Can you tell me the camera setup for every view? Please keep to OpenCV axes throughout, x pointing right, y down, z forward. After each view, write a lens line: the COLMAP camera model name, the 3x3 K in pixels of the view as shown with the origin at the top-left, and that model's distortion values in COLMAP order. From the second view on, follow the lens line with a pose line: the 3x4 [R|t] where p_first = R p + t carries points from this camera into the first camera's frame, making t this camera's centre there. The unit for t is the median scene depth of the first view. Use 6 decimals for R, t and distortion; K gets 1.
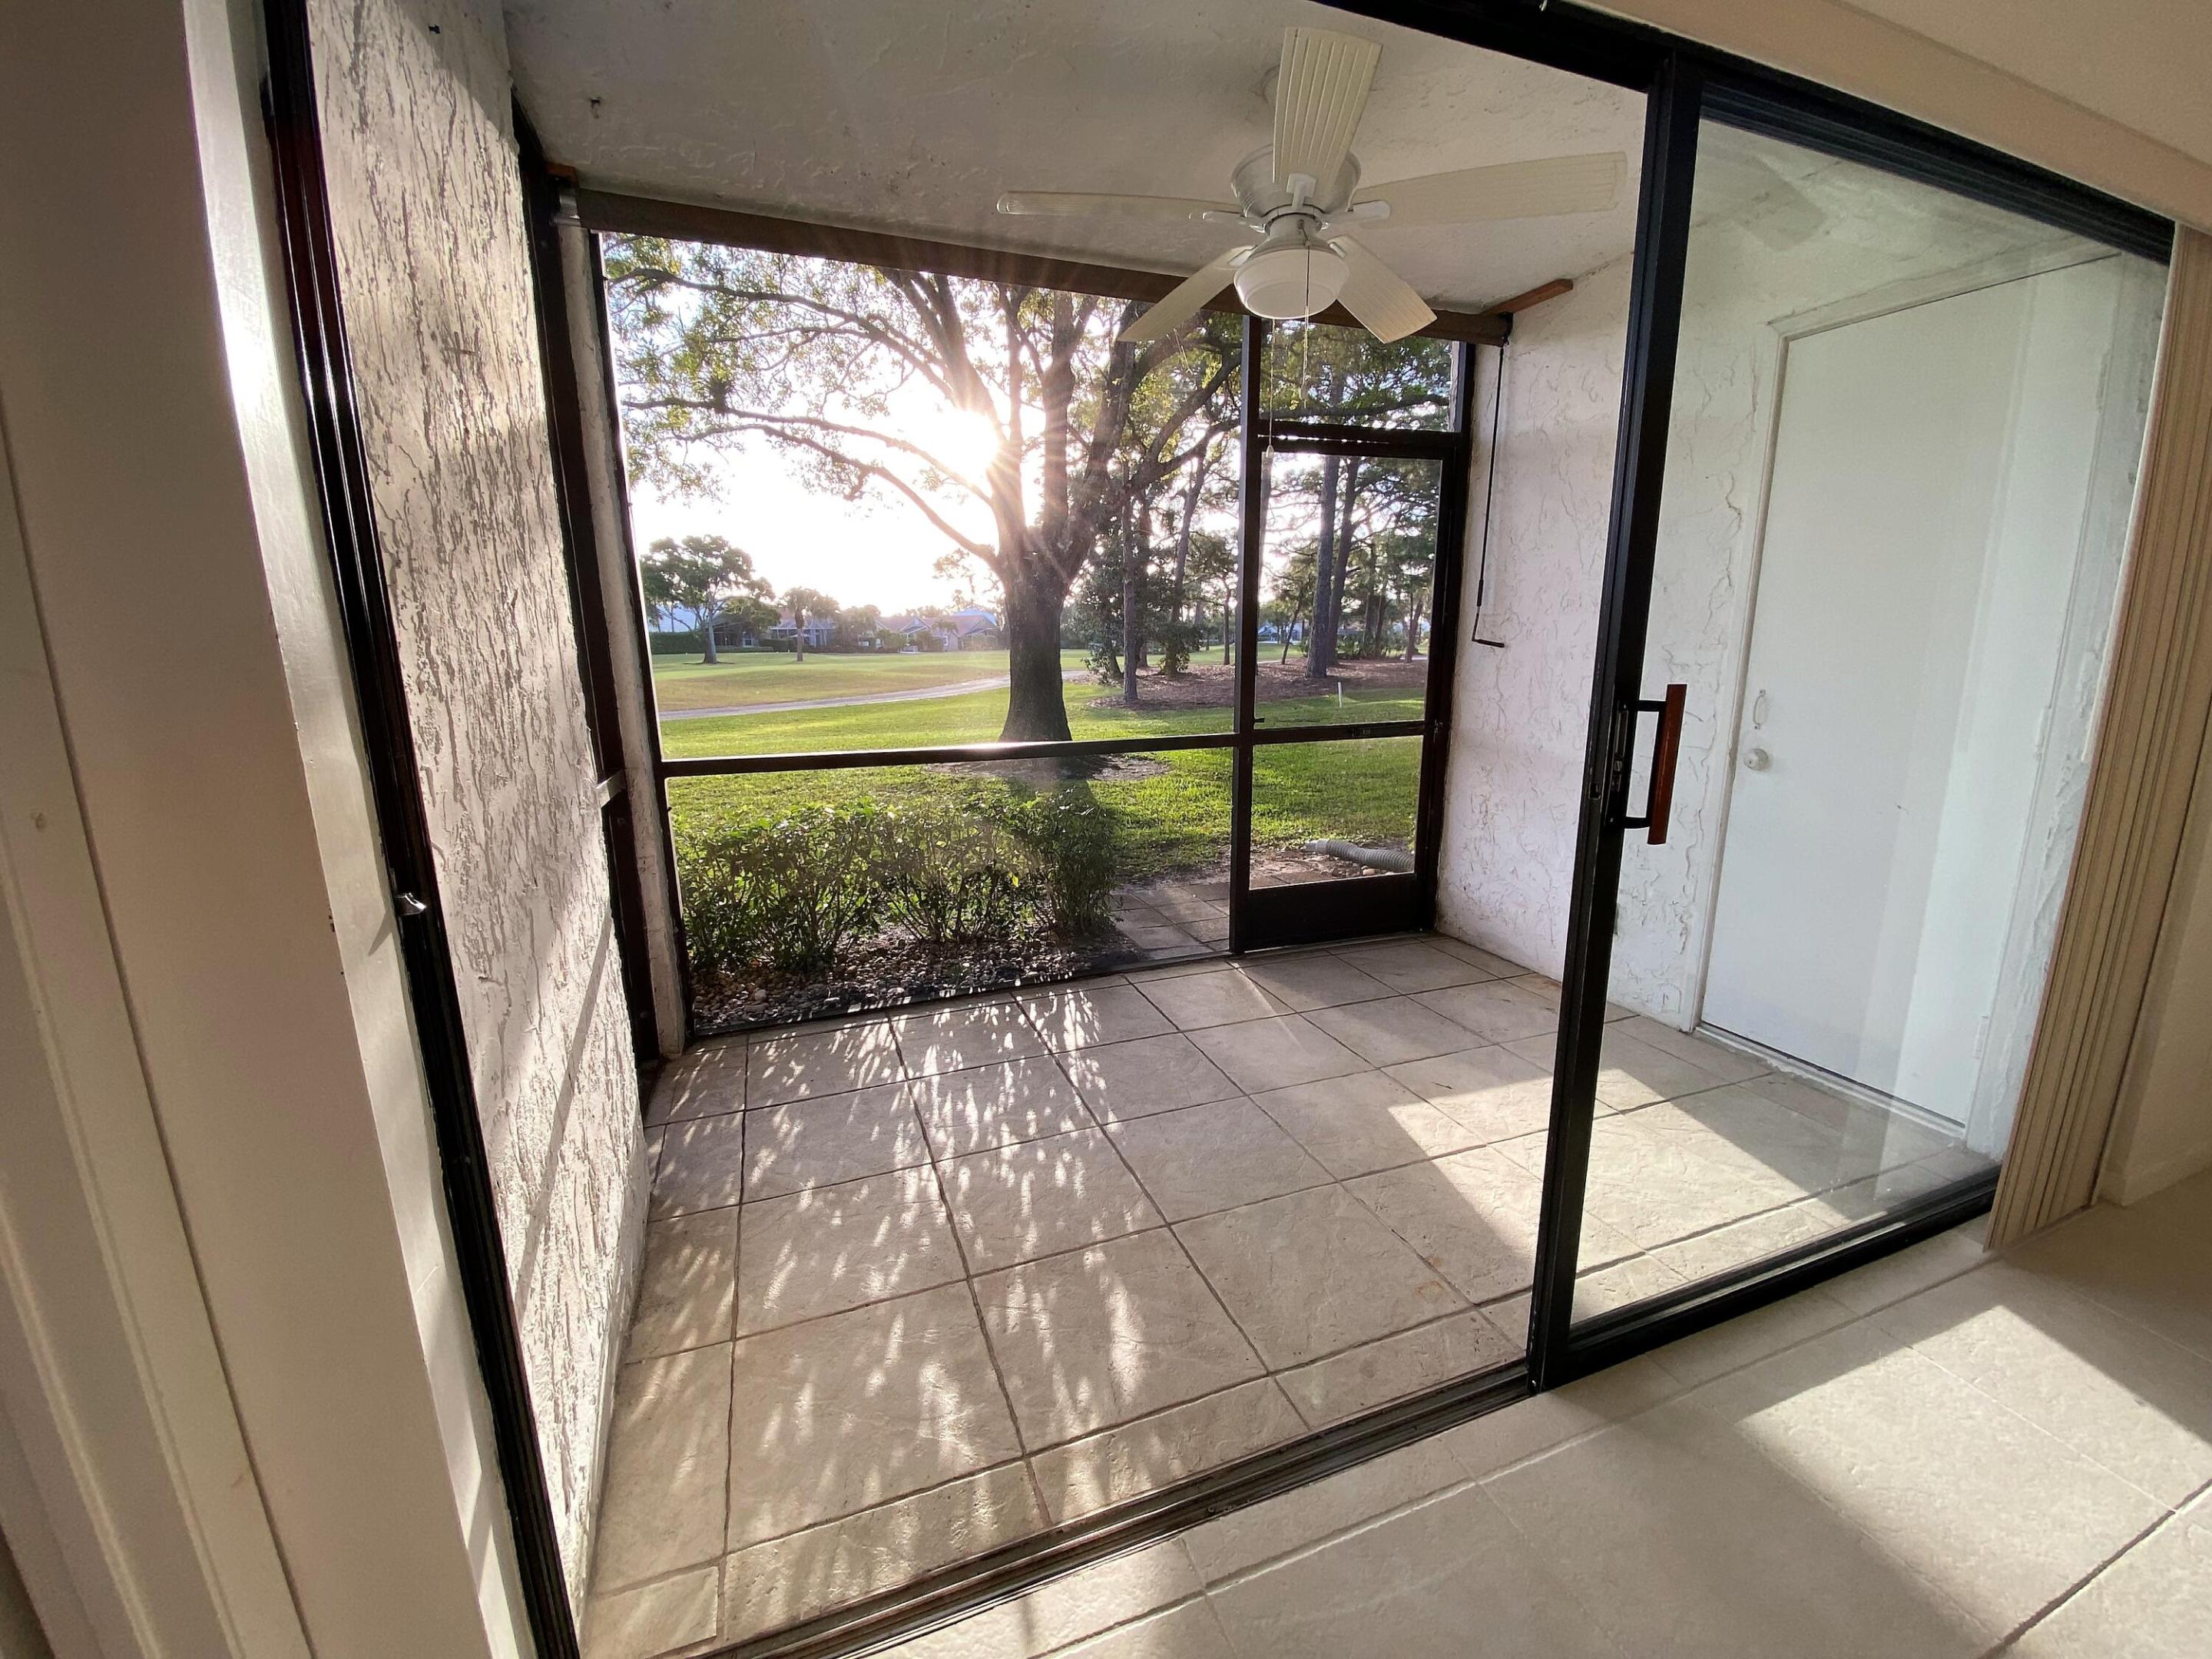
lens RADIAL K [[873.4, 0, 1096.2], [0, 873.4, 839.3], [0, 0, 1]] dist [0.002590, -0.008218]
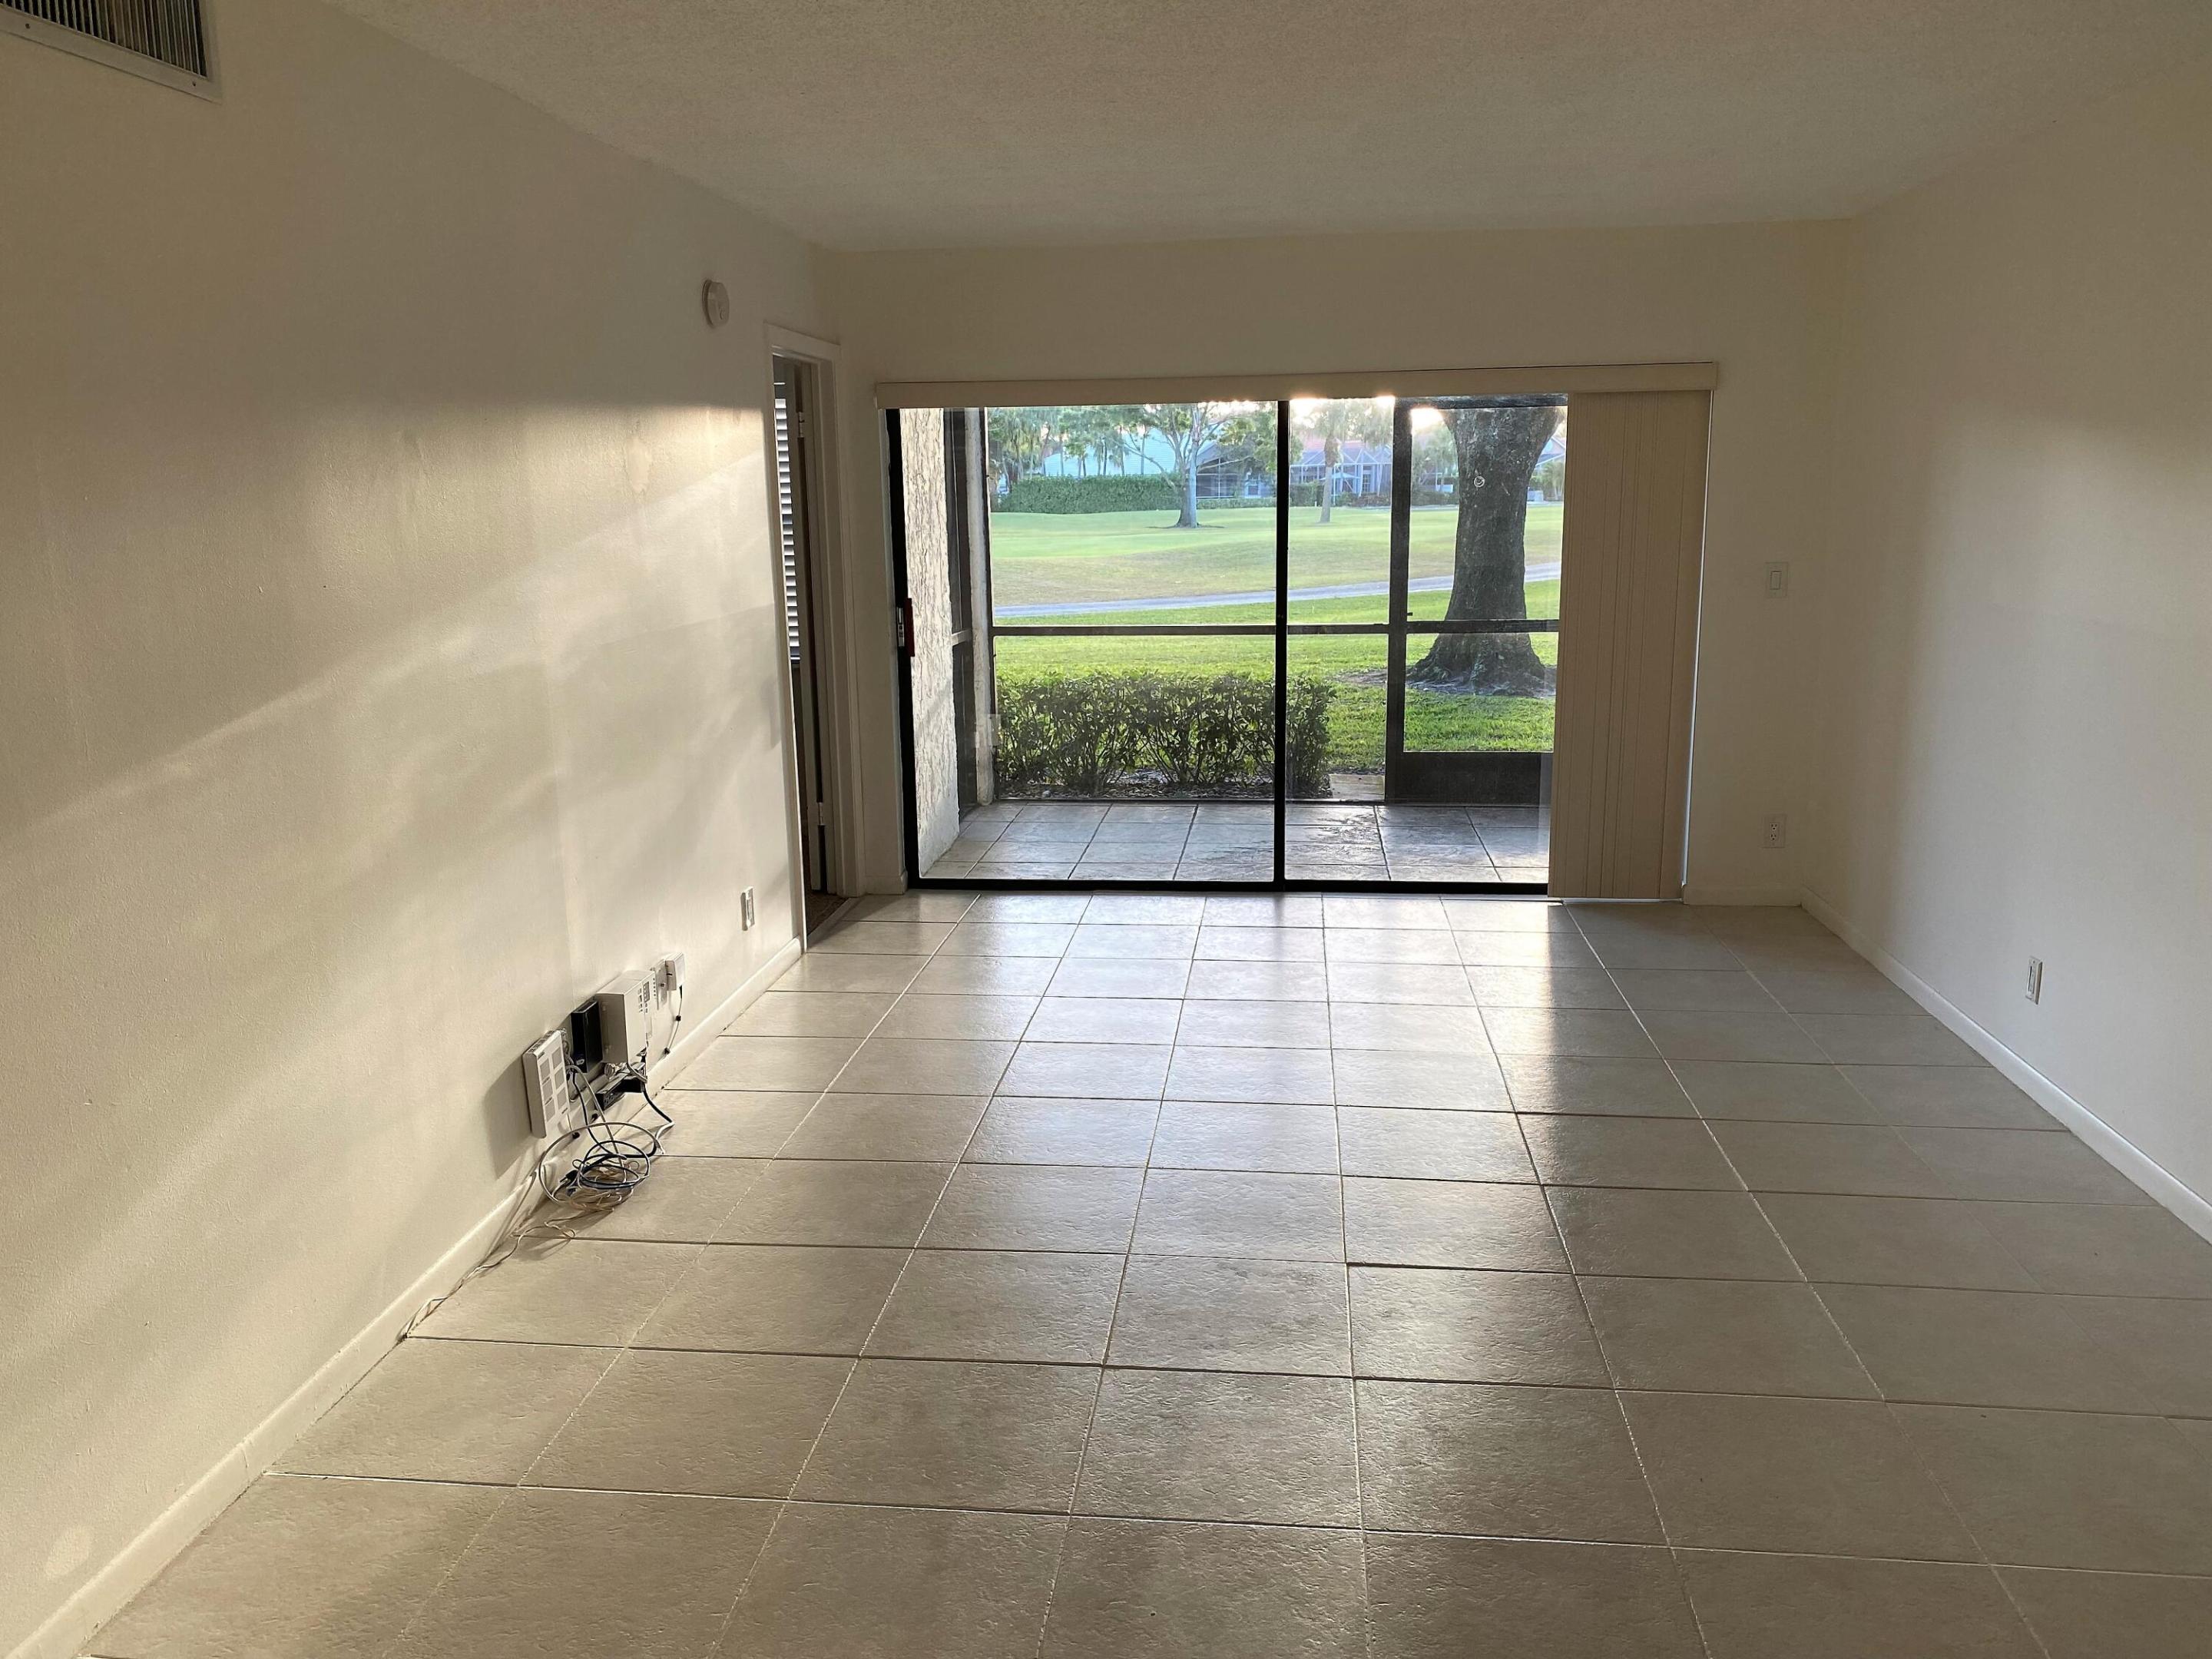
lens RADIAL K [[1656.3, 0, 1079.9], [0, 1656.3, 841.1], [0, 0, 1]] dist [-0.005657, 0.000359]
pose [[0.885677, 0.086864, -0.456104, 0.060564], [-0.090369, 0.995808, 0.014168, 0.014026], [0.455422, 0.028670, 0.889814, -0.092475]]
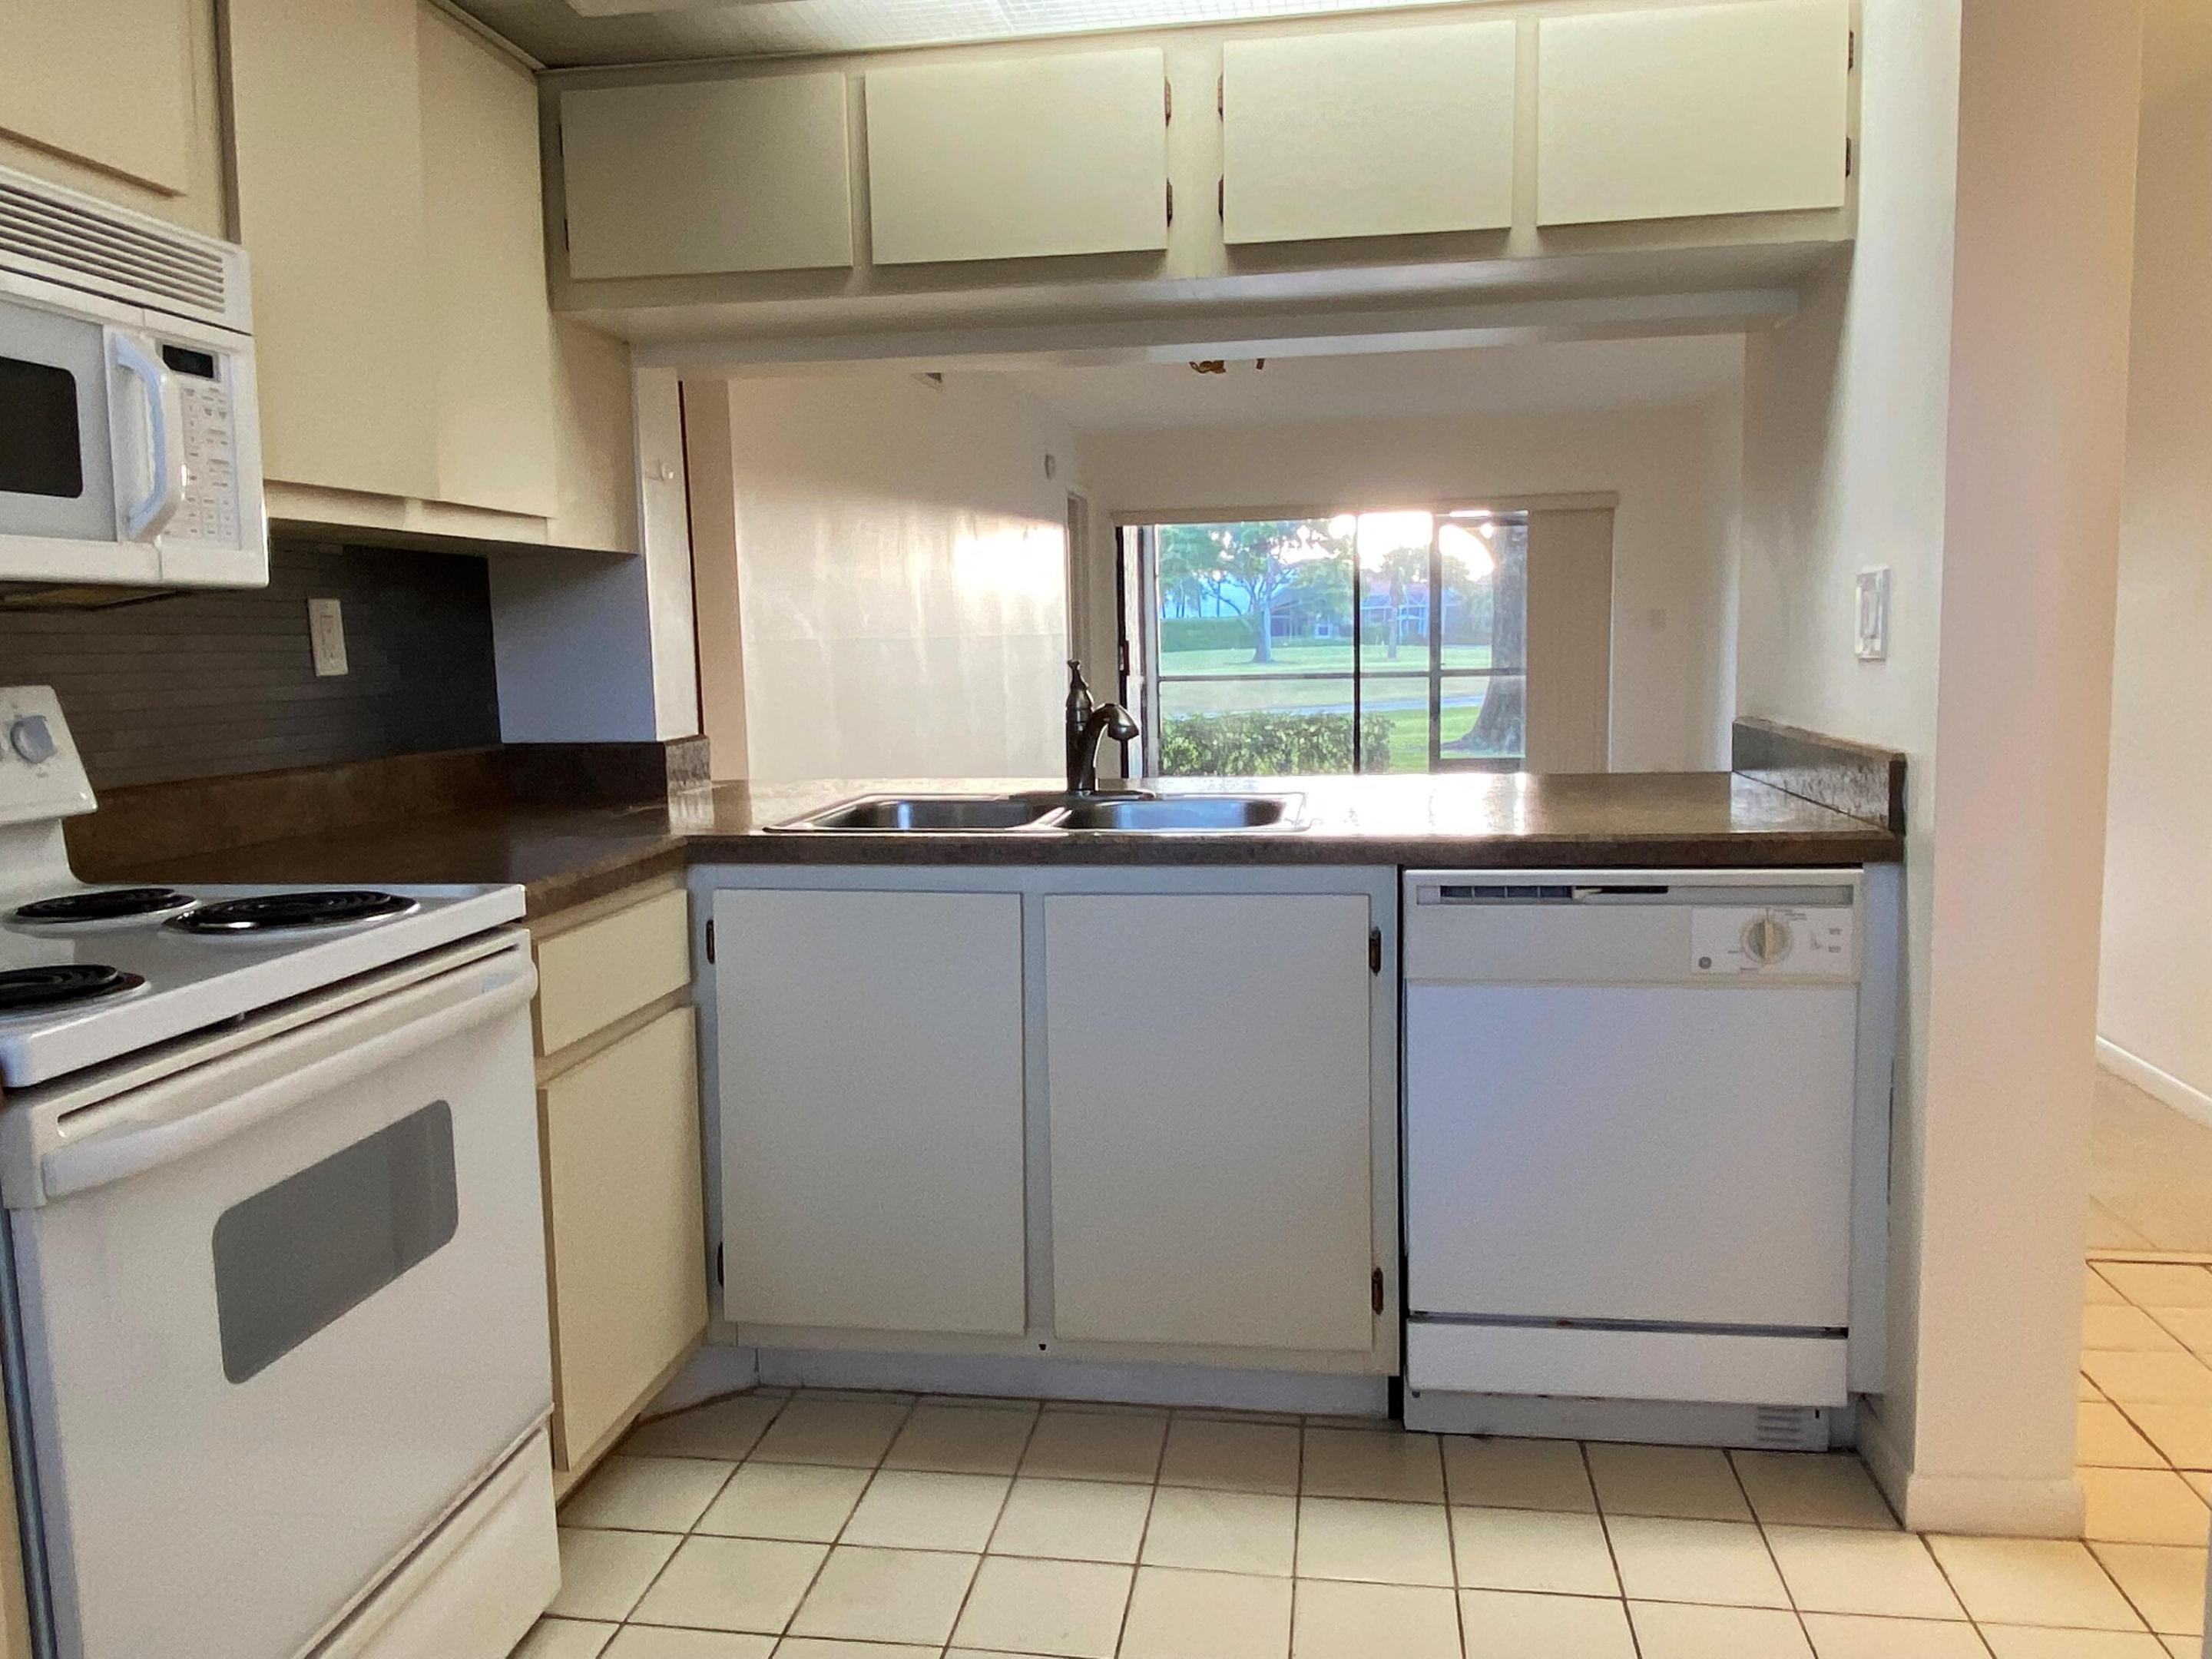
lens RADIAL K [[1628.8, 0, 1103.7], [0, 1628.8, 832.8], [0, 0, 1]] dist [0.066356, -0.086590]
pose [[0.871294, 0.044255, -0.488762, 0.087989], [-0.091059, 0.993210, -0.072396, 0.037658], [0.482240, 0.107585, 0.869408, -0.163049]]
